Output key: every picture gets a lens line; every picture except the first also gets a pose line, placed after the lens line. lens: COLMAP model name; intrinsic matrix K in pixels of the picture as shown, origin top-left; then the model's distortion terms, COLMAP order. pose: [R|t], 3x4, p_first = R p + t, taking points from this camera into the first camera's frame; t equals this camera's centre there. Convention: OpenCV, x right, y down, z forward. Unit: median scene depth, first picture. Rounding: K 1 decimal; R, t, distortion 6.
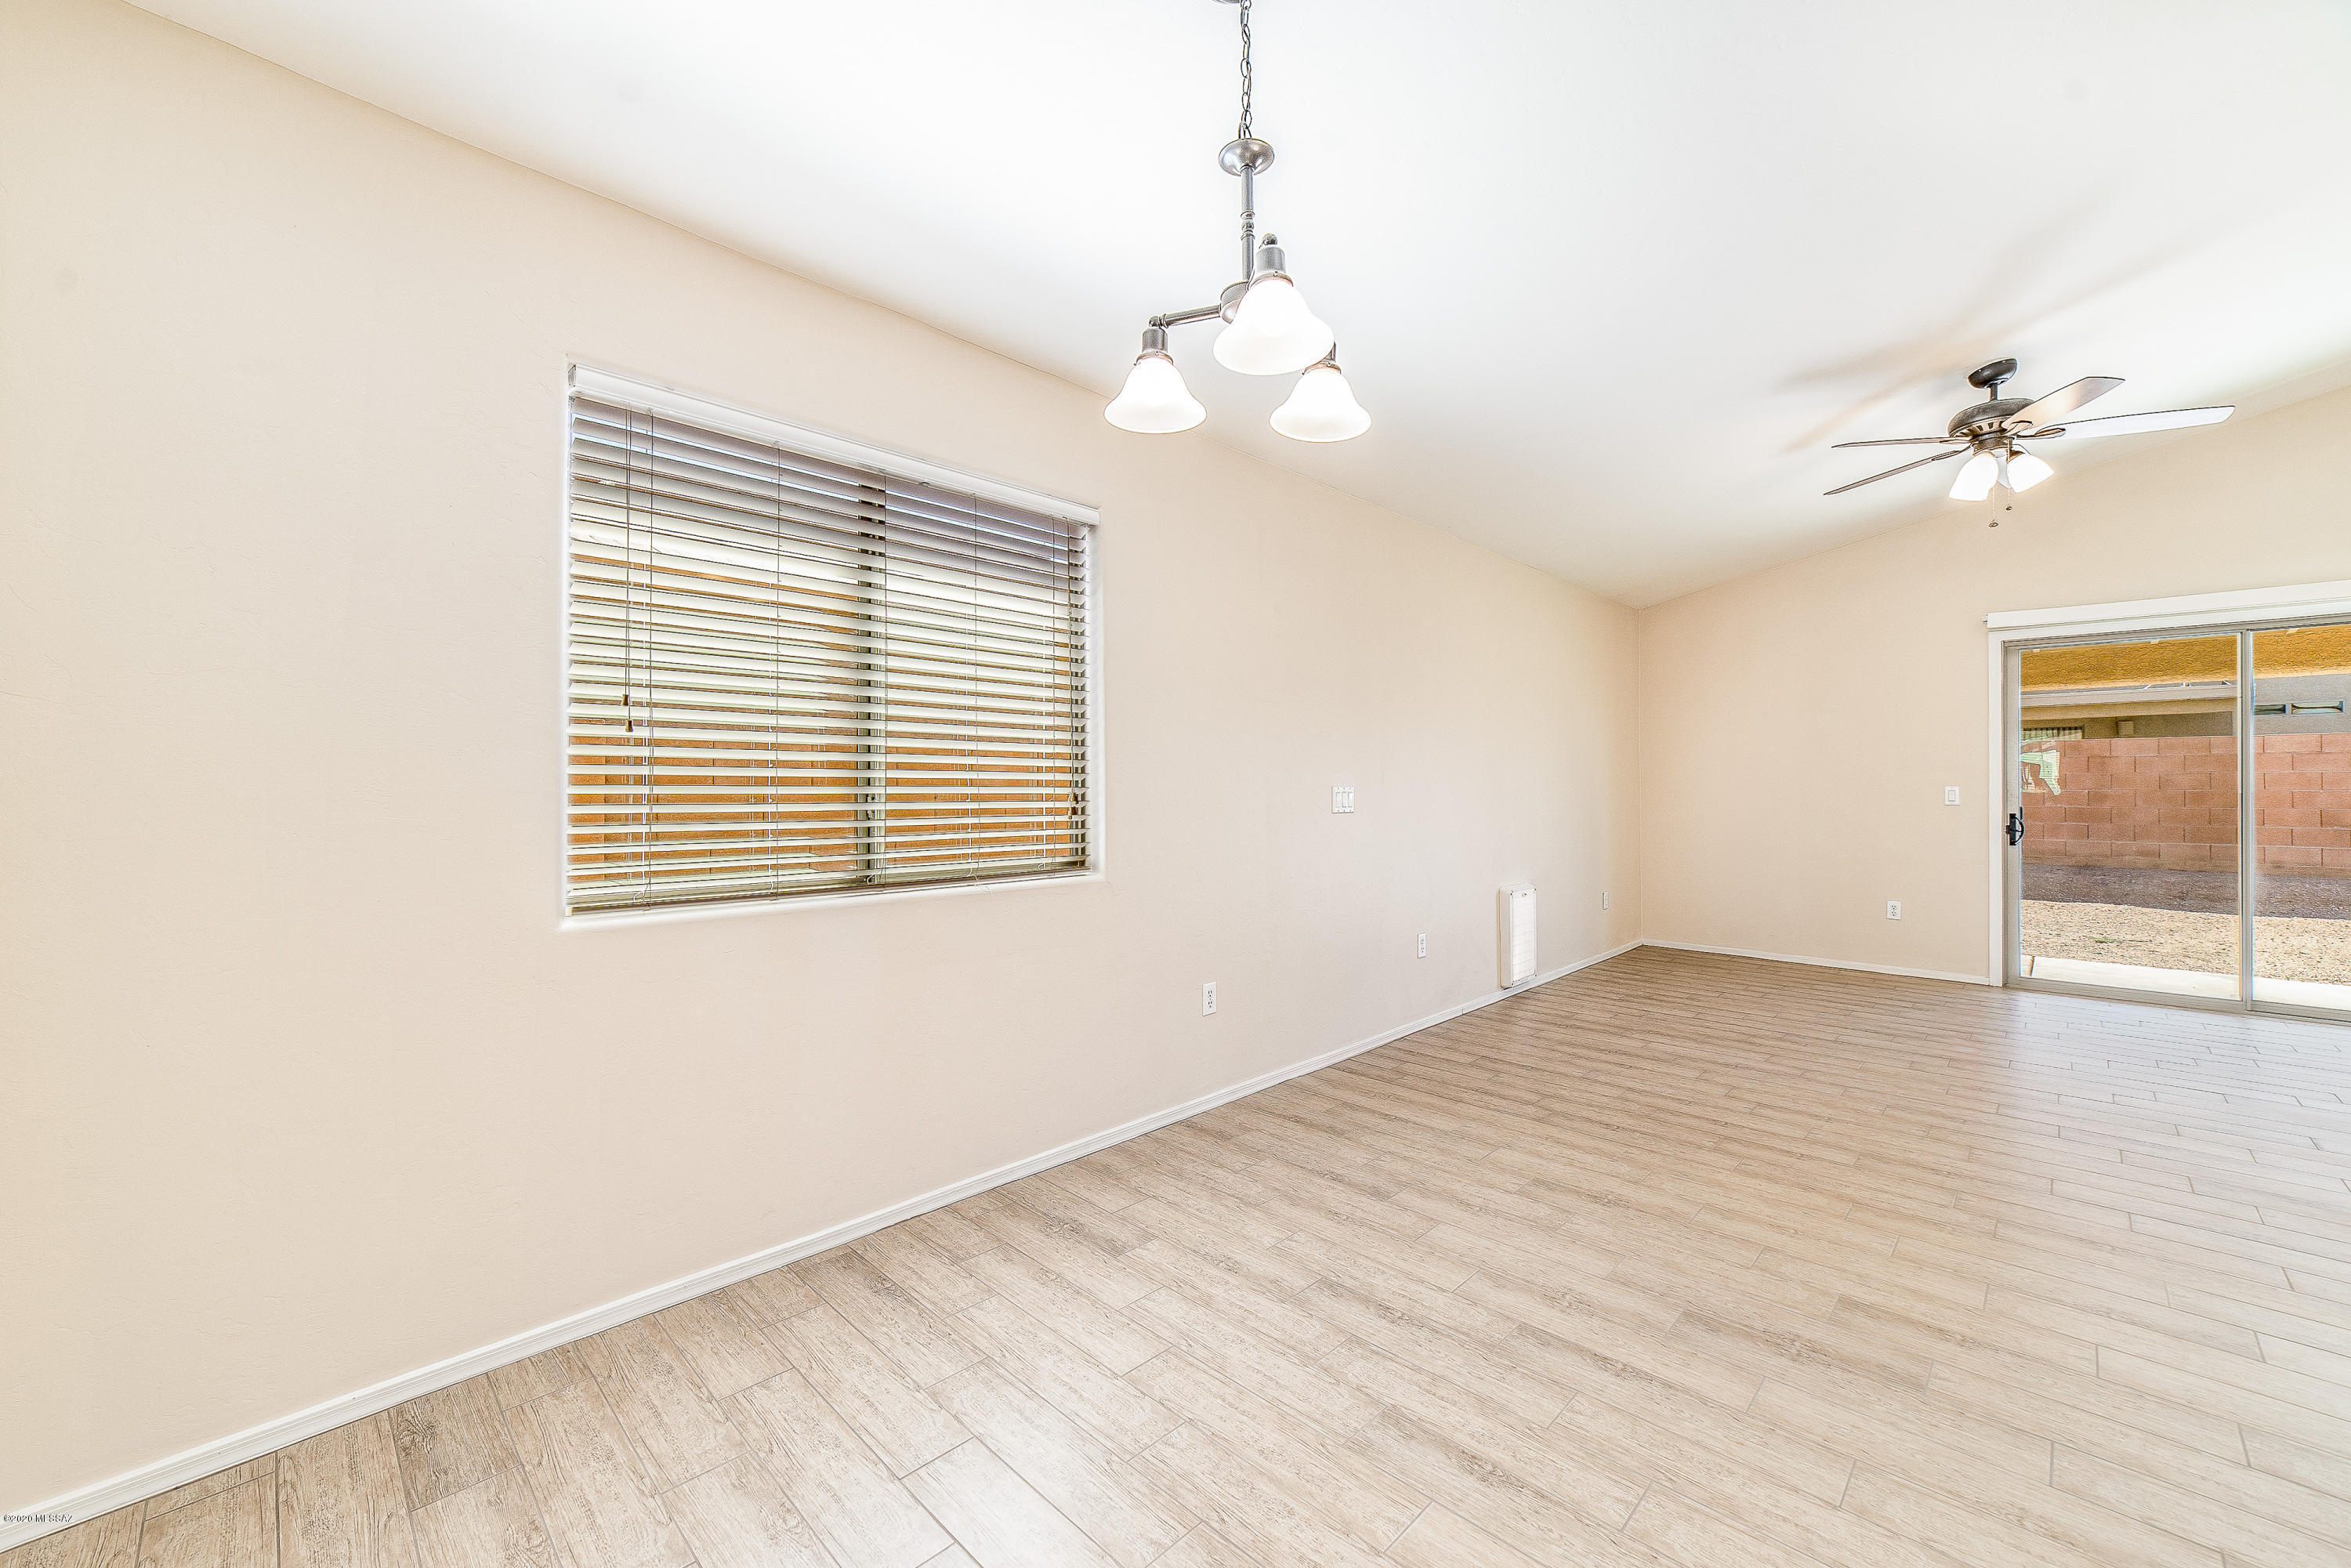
lens RADIAL K [[920.7, 0, 1175.6], [0, 920.7, 784.8], [0, 0, 1]] dist [0.000862, 0.002130]
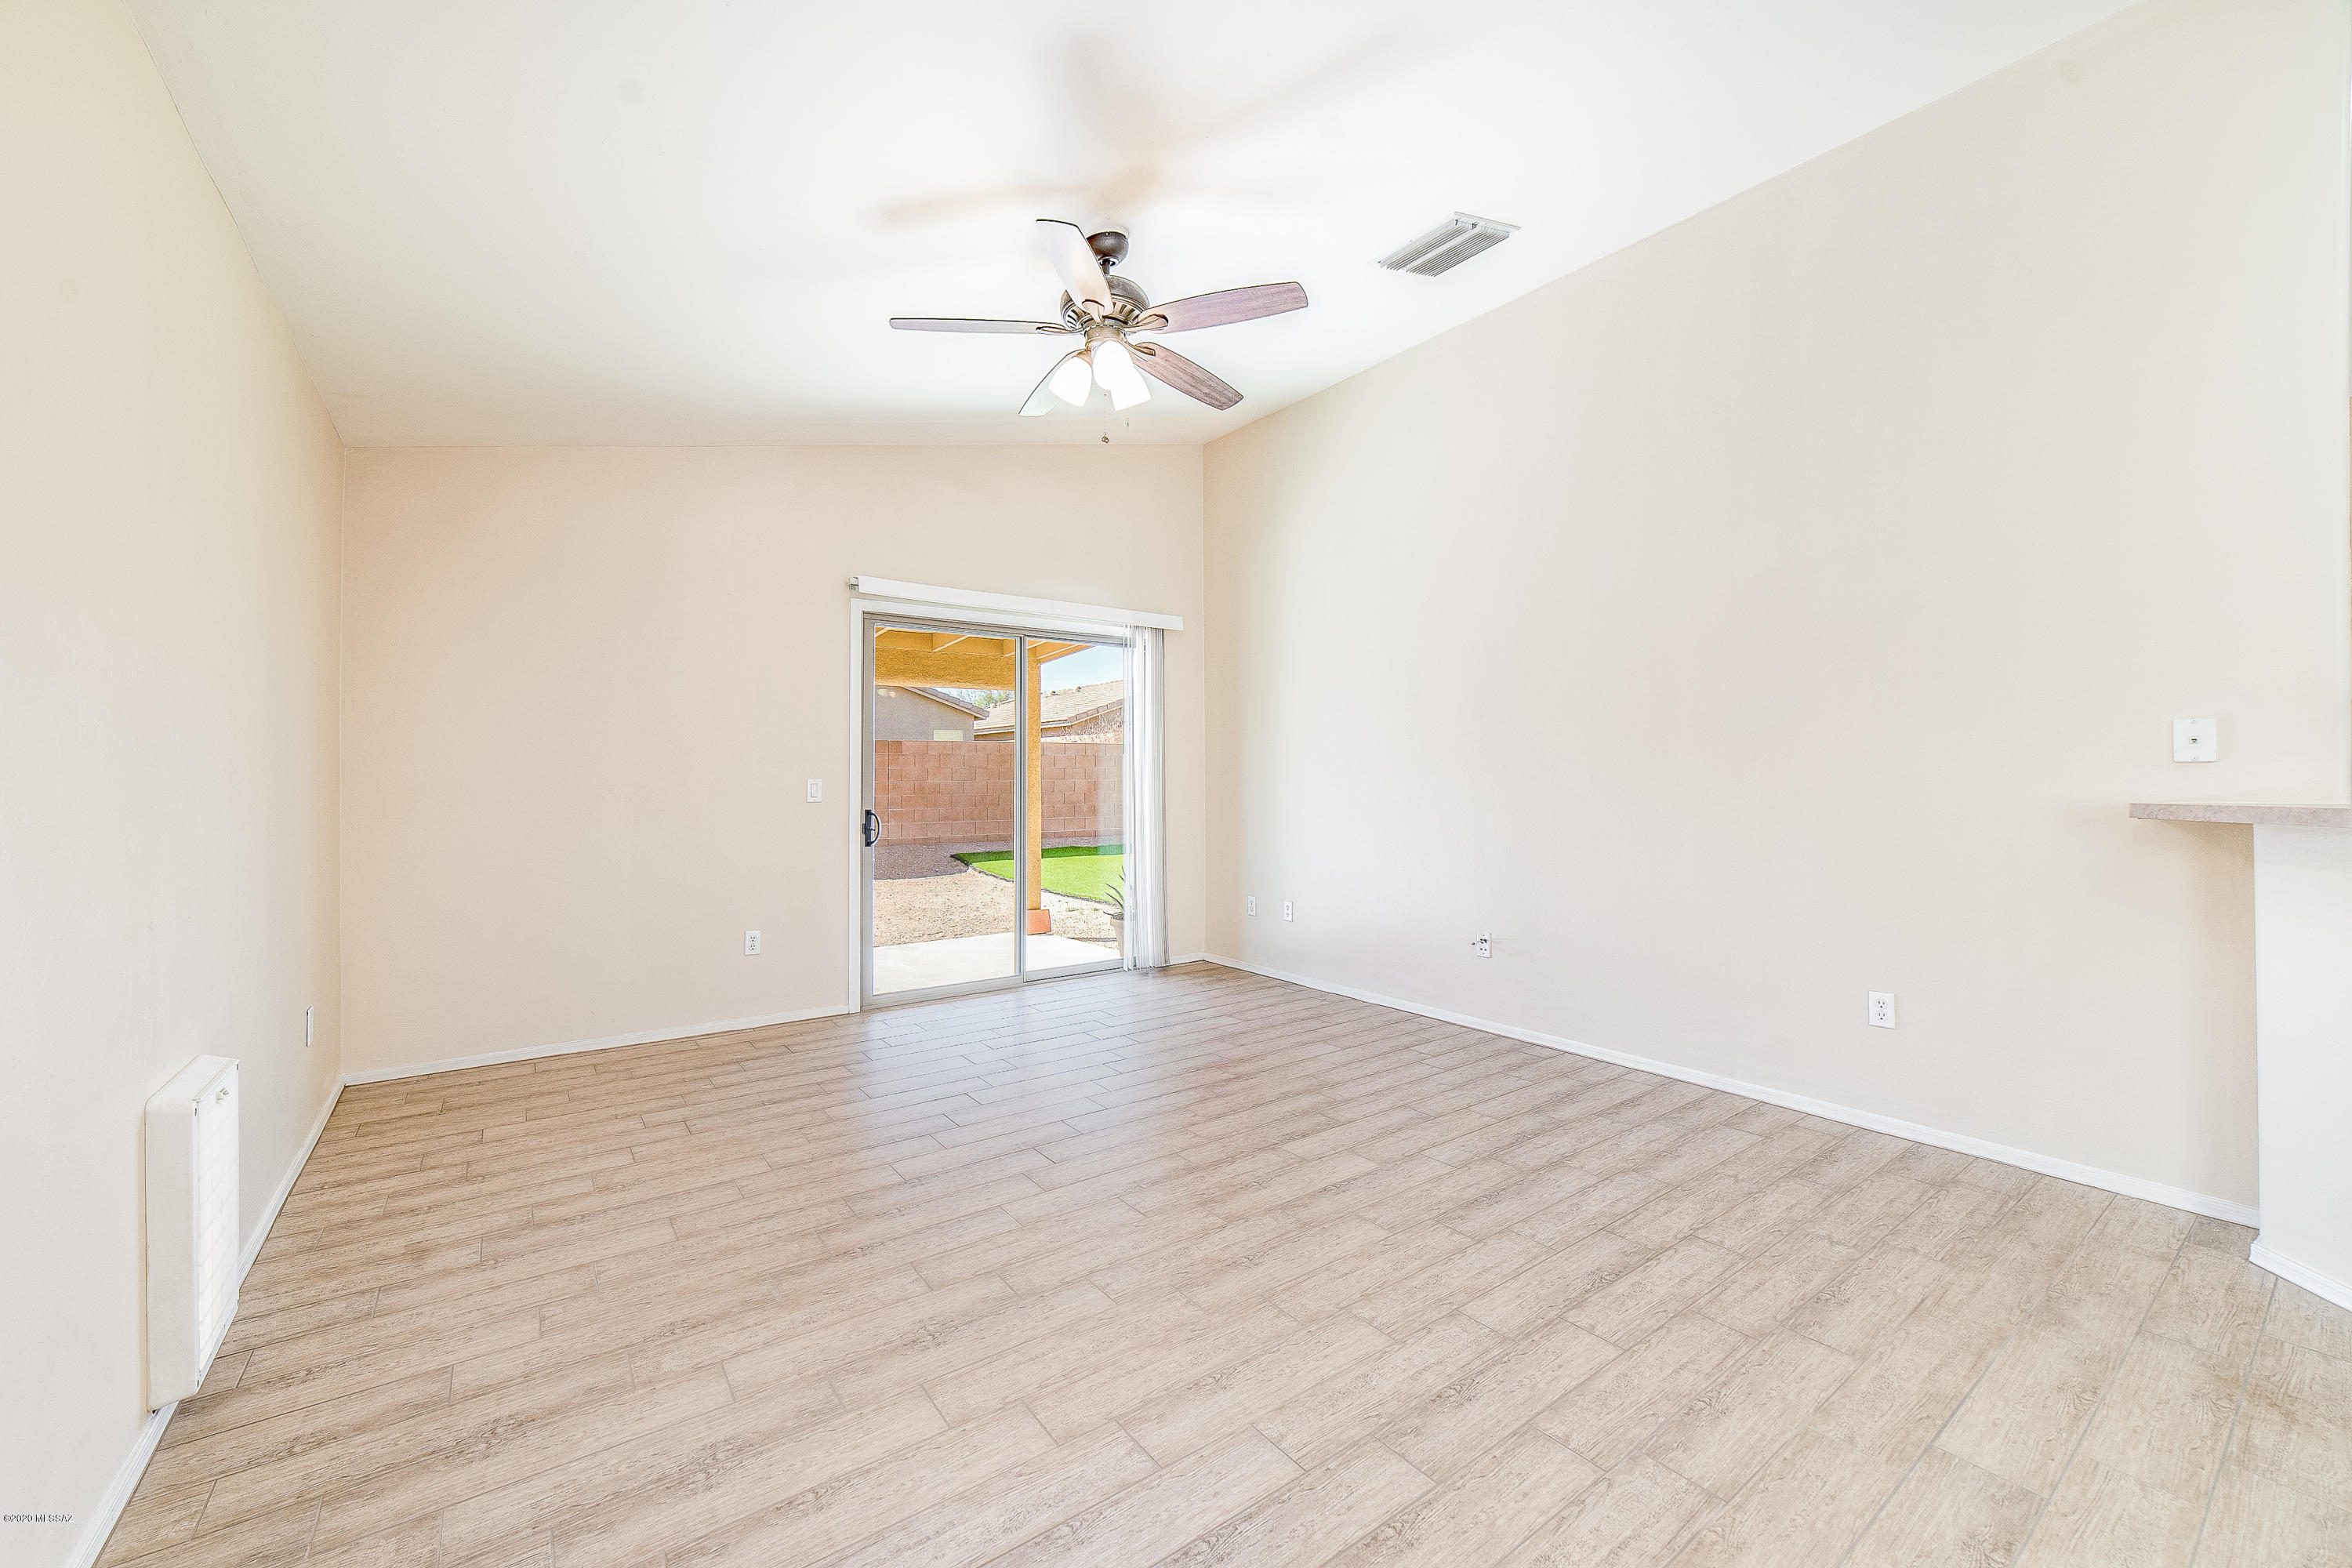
lens RADIAL K [[921.1, 0, 1169.5], [0, 921.1, 773.2], [0, 0, 1]] dist [0.000862, 0.002130]
pose [[0.162340, 0.006890, 0.986711, 0.089306], [-0.003914, 0.999972, -0.006339, 0.000820], [-0.986727, -0.002833, 0.162362, 0.541420]]
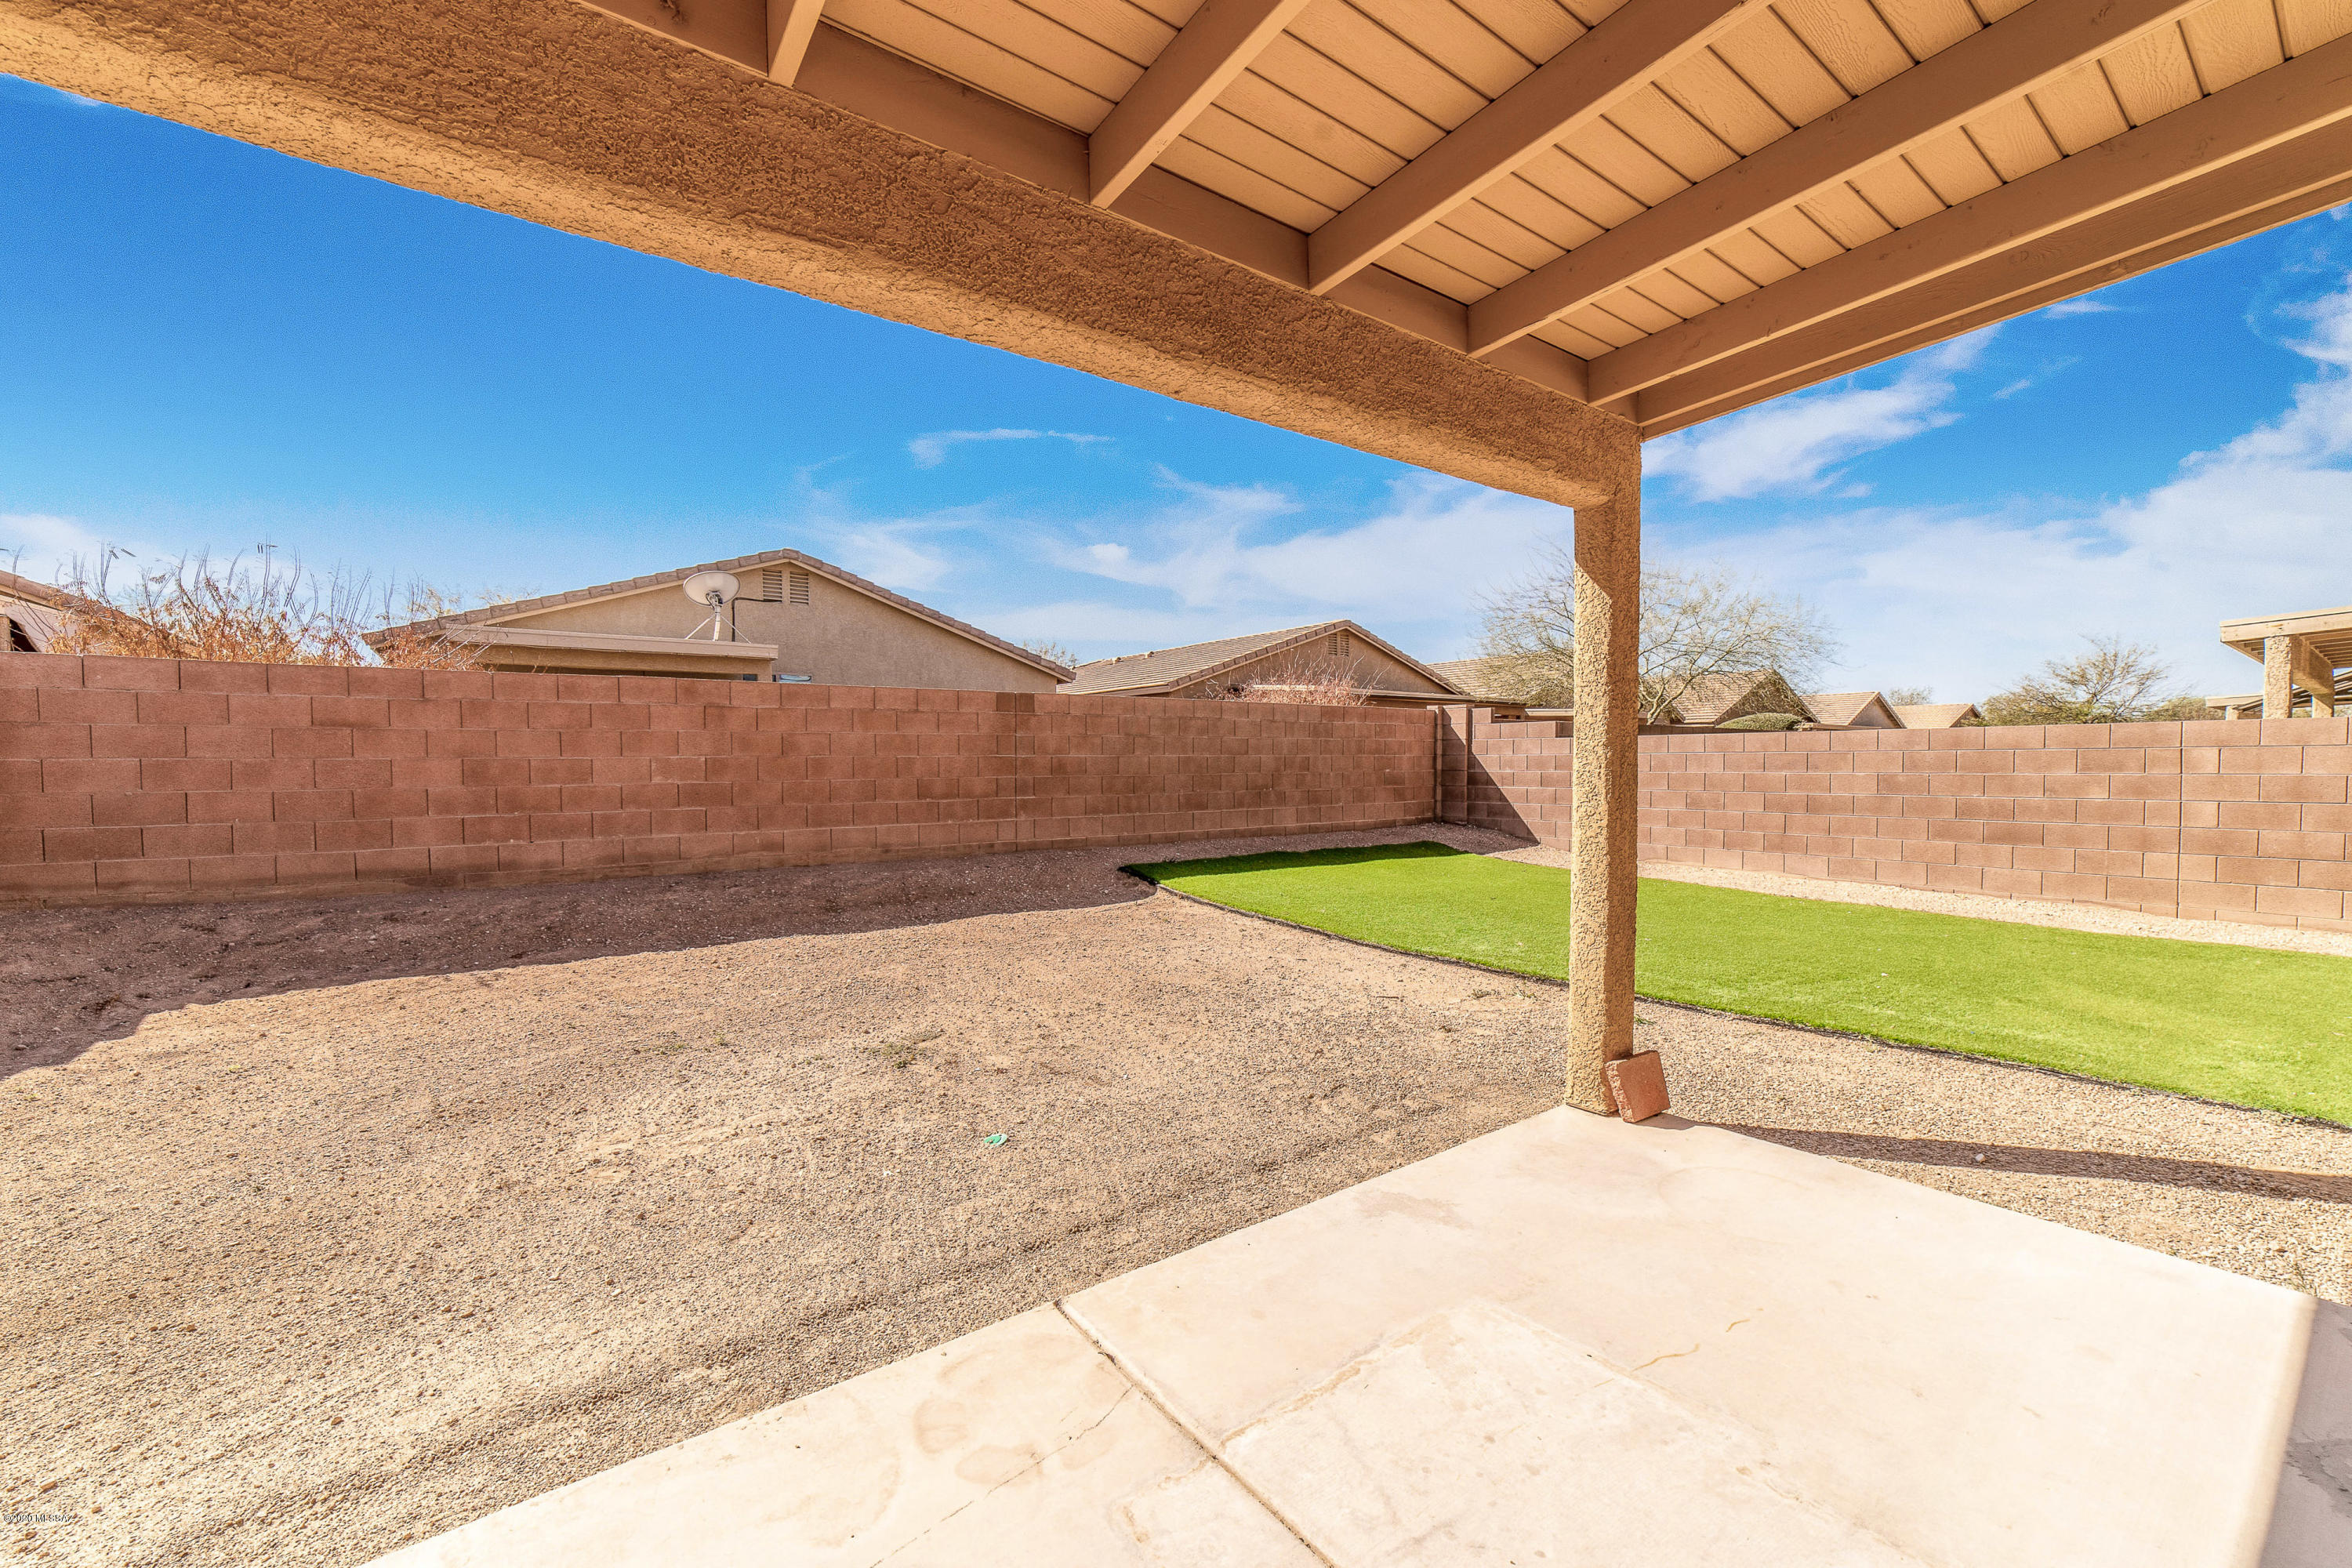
lens RADIAL K [[921.1, 0, 1177.0], [0, 921.1, 778.3], [0, 0, 1]] dist [0.000862, 0.002130]
pose [[0.165156, -0.018653, 0.986091, 0.776434], [0.001046, 0.999824, 0.018738, 0.018415], [-0.986267, -0.002064, 0.165147, 1.092324]]
